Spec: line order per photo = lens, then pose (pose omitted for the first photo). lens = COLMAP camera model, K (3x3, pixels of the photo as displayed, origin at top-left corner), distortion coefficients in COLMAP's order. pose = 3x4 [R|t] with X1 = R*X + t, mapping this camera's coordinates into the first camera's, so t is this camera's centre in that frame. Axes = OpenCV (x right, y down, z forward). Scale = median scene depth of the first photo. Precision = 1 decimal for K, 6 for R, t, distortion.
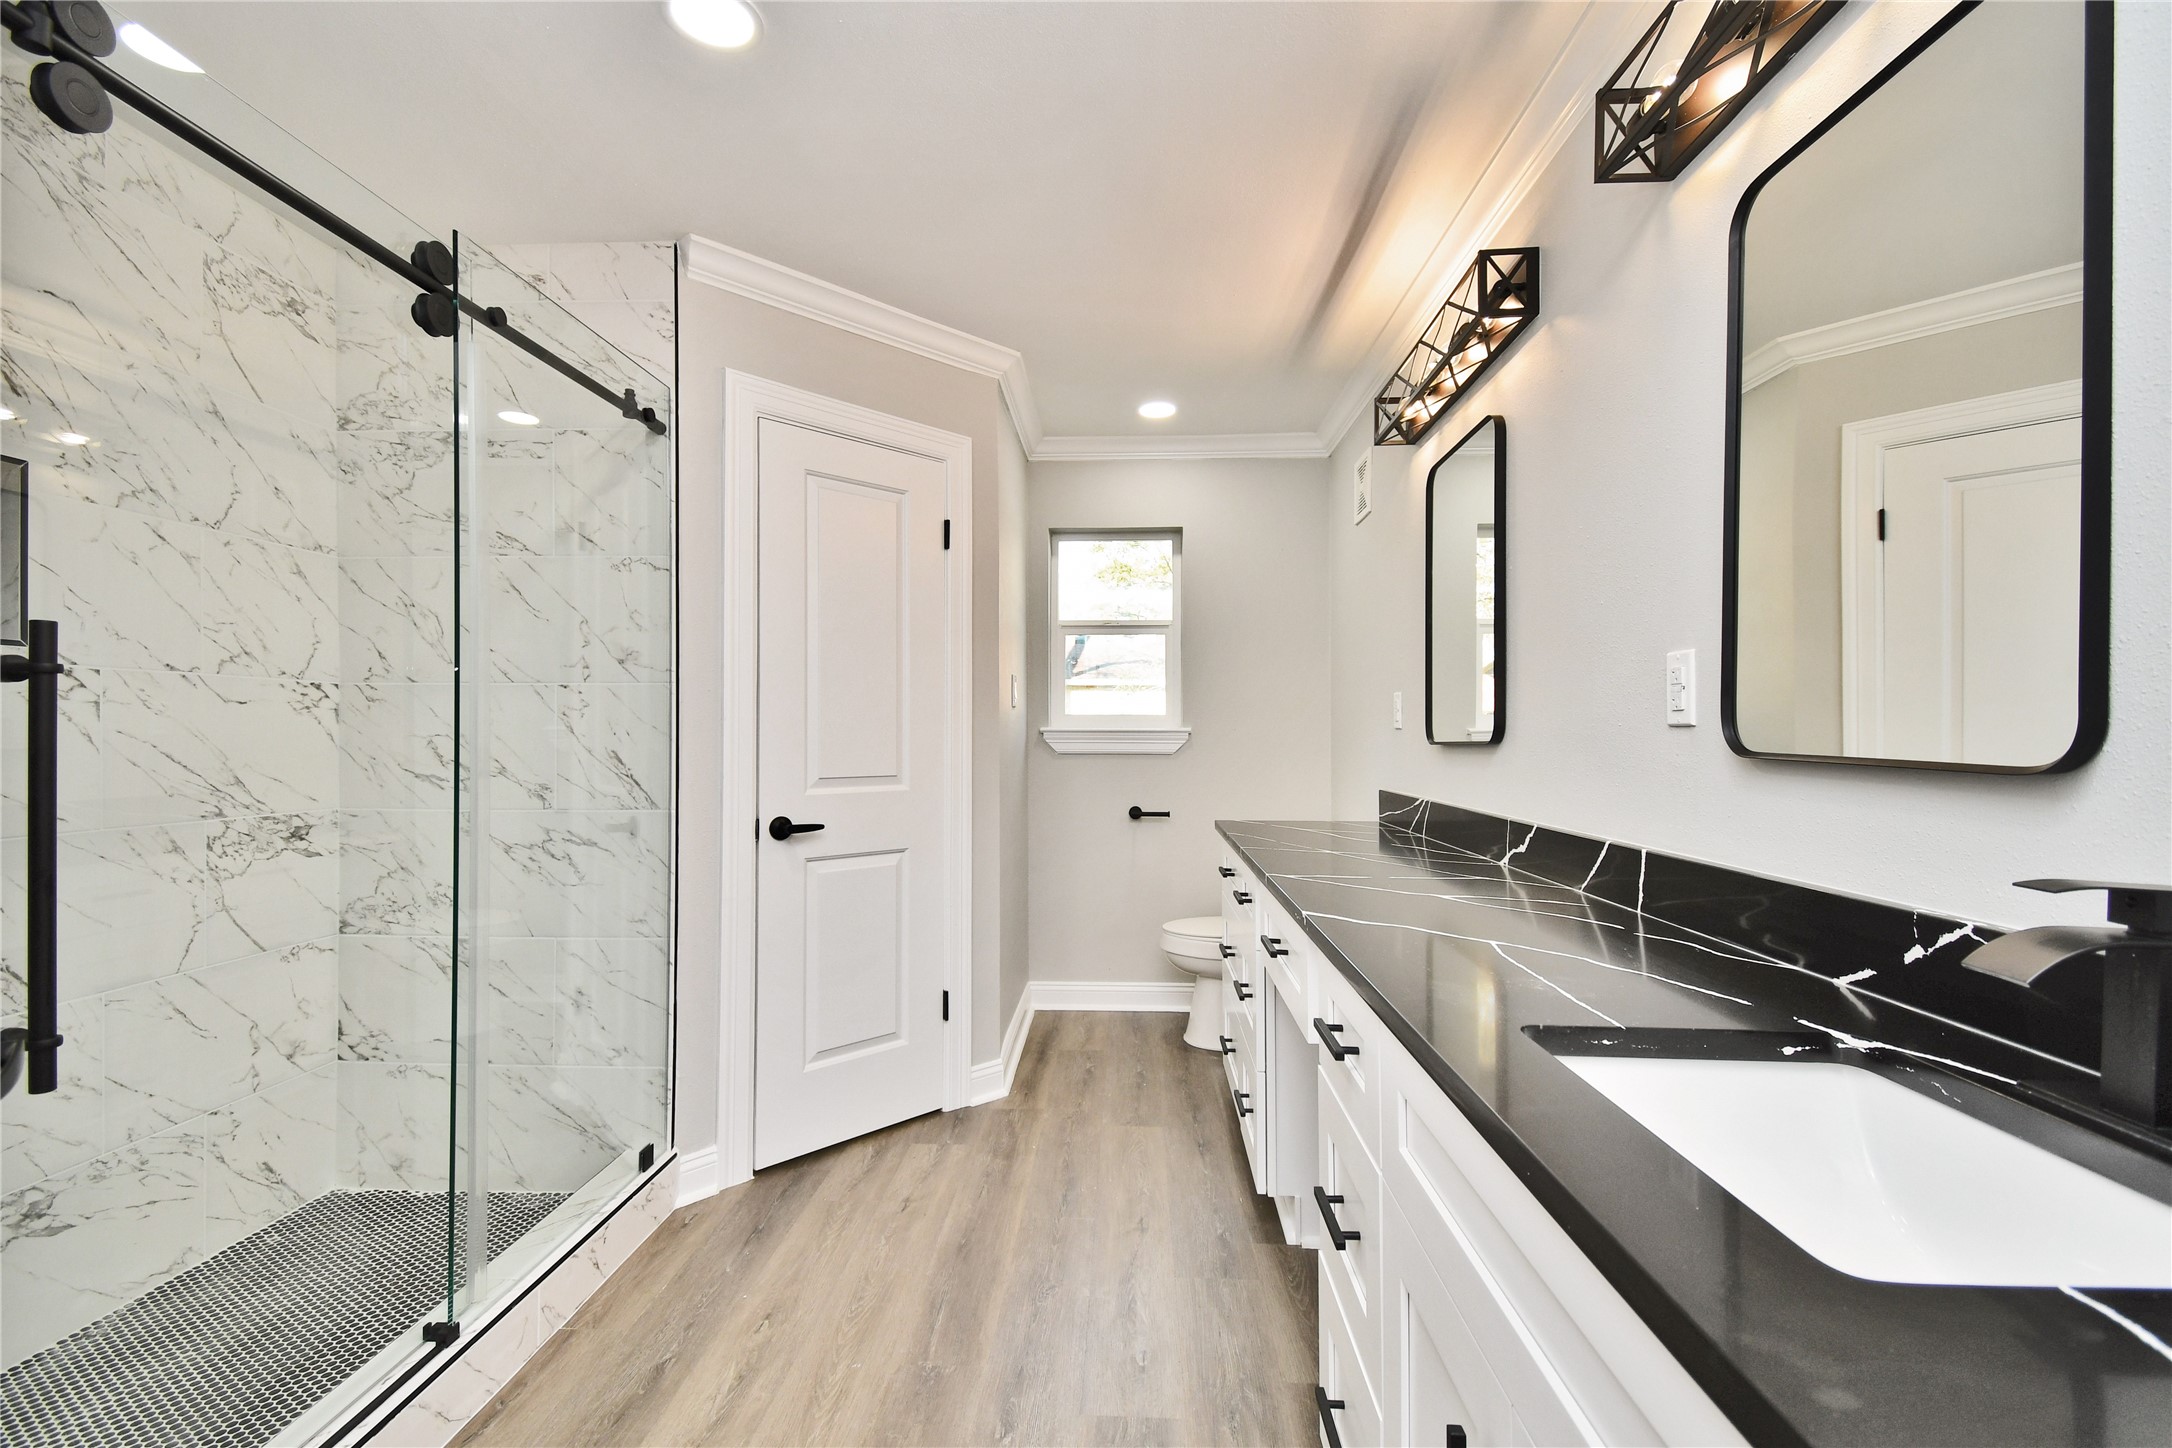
lens RADIAL K [[958.5, 0, 1075.2], [0, 958.5, 746.3], [0, 0, 1]] dist [0.044827, -0.024416]
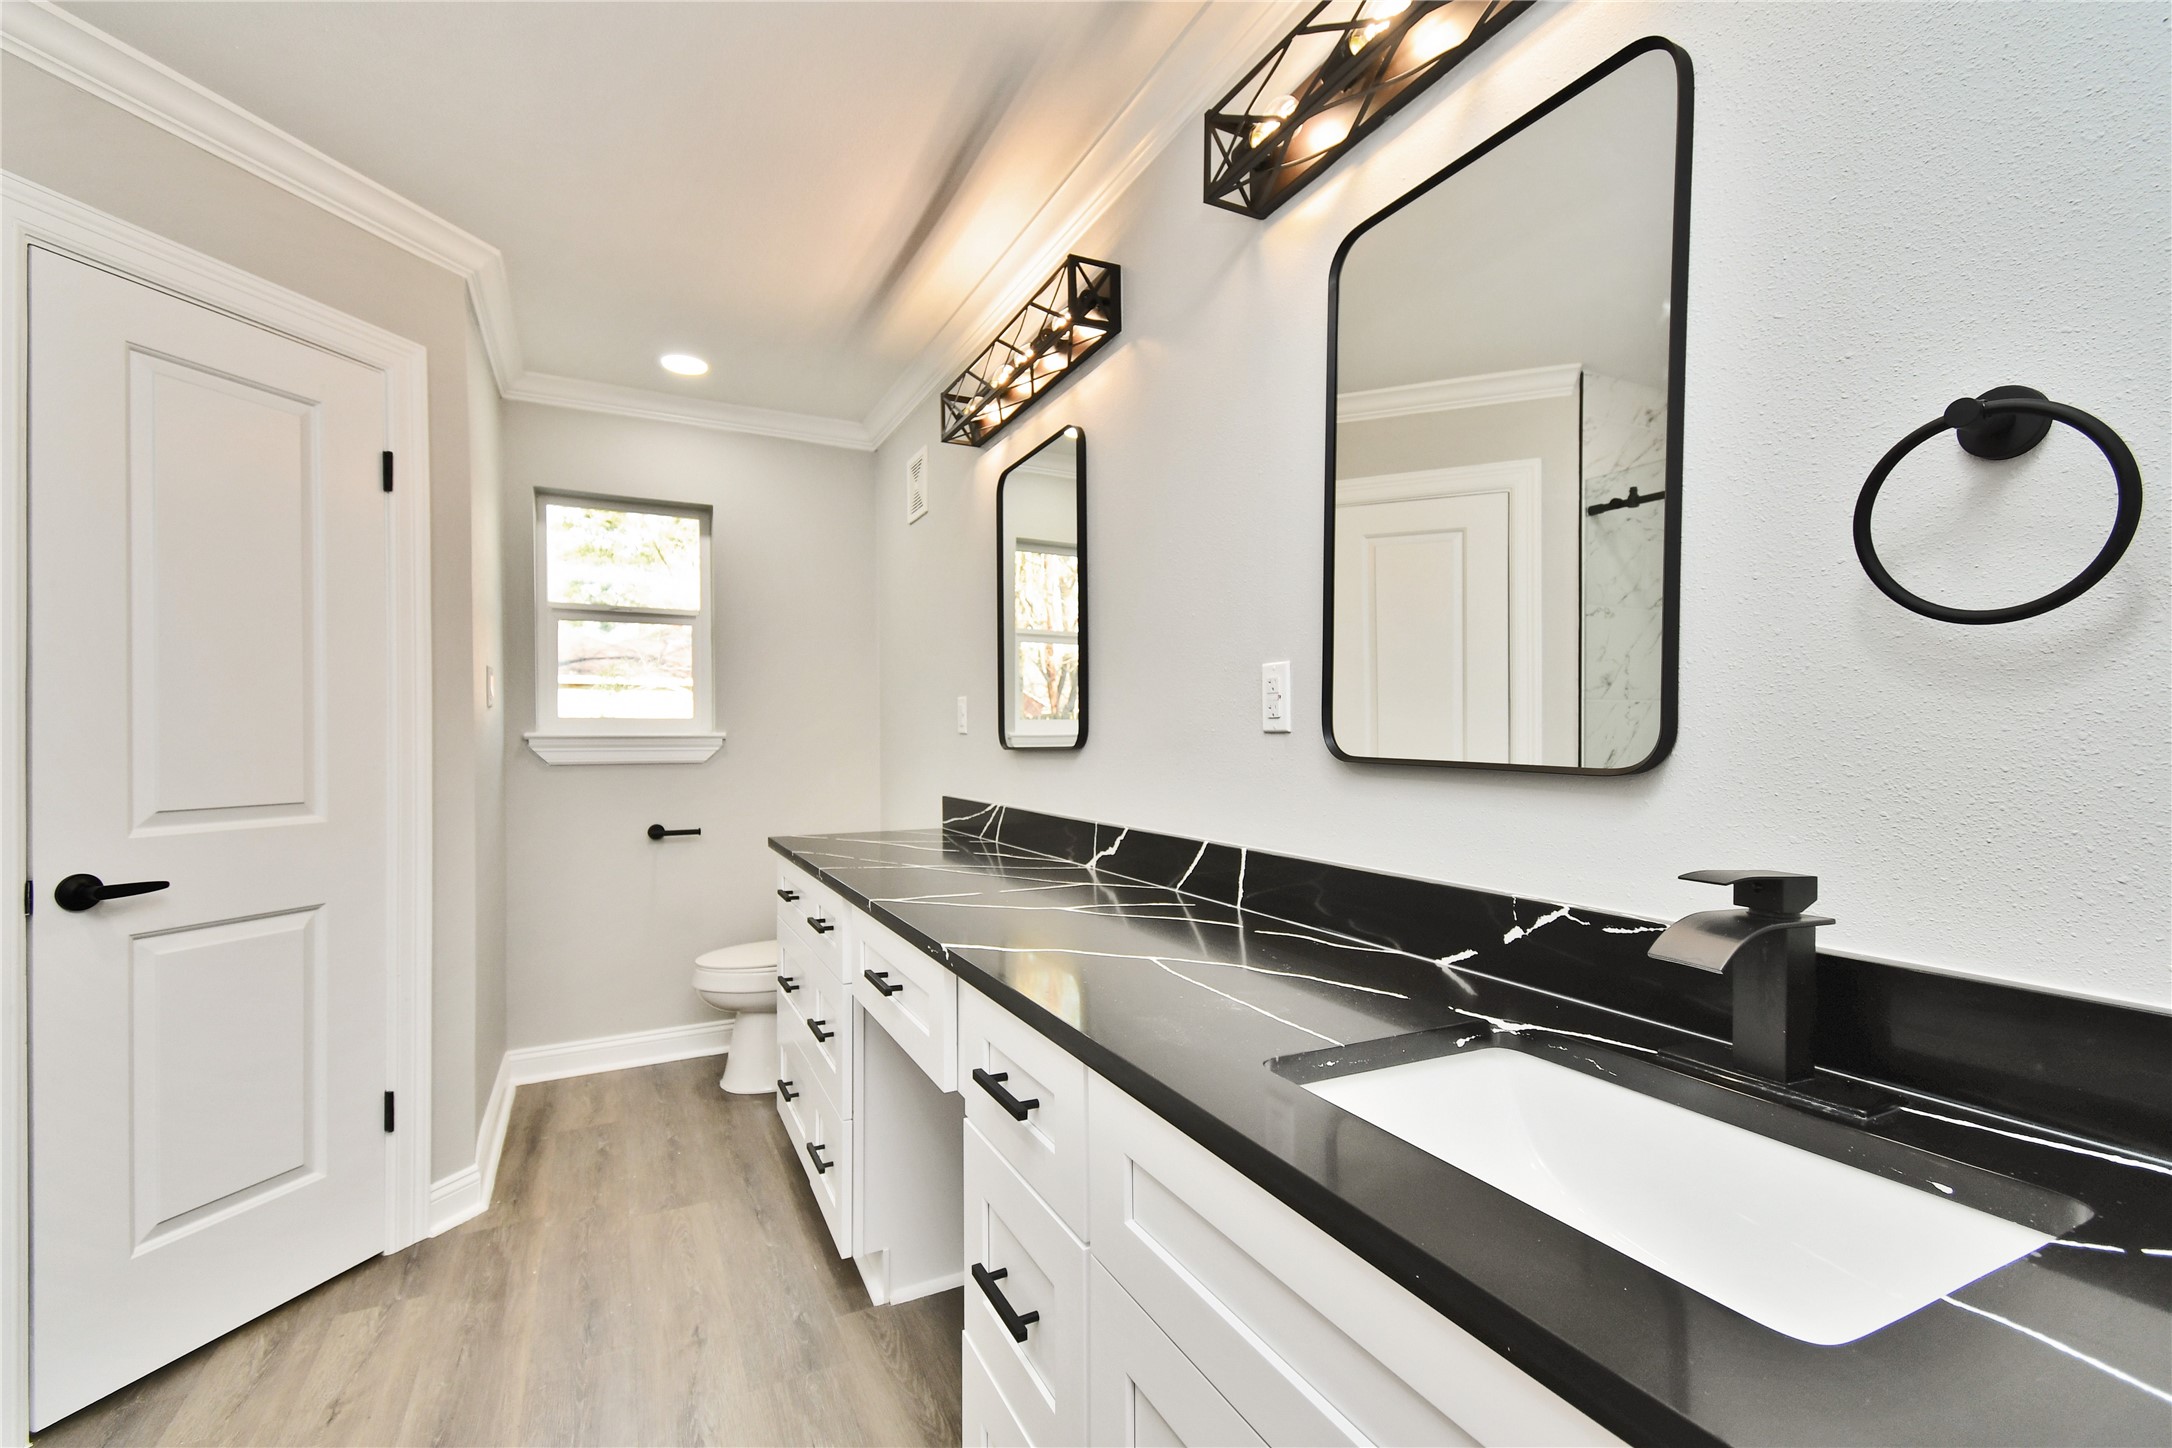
lens RADIAL K [[943.8, 0, 1075.7], [0, 943.8, 743.2], [0, 0, 1]] dist [0.058844, -0.028716]
pose [[0.869188, -0.009359, 0.494394, -0.051970], [0.012362, 0.999920, -0.002805, -0.005072], [-0.494328, 0.008550, 0.869234, 0.115883]]
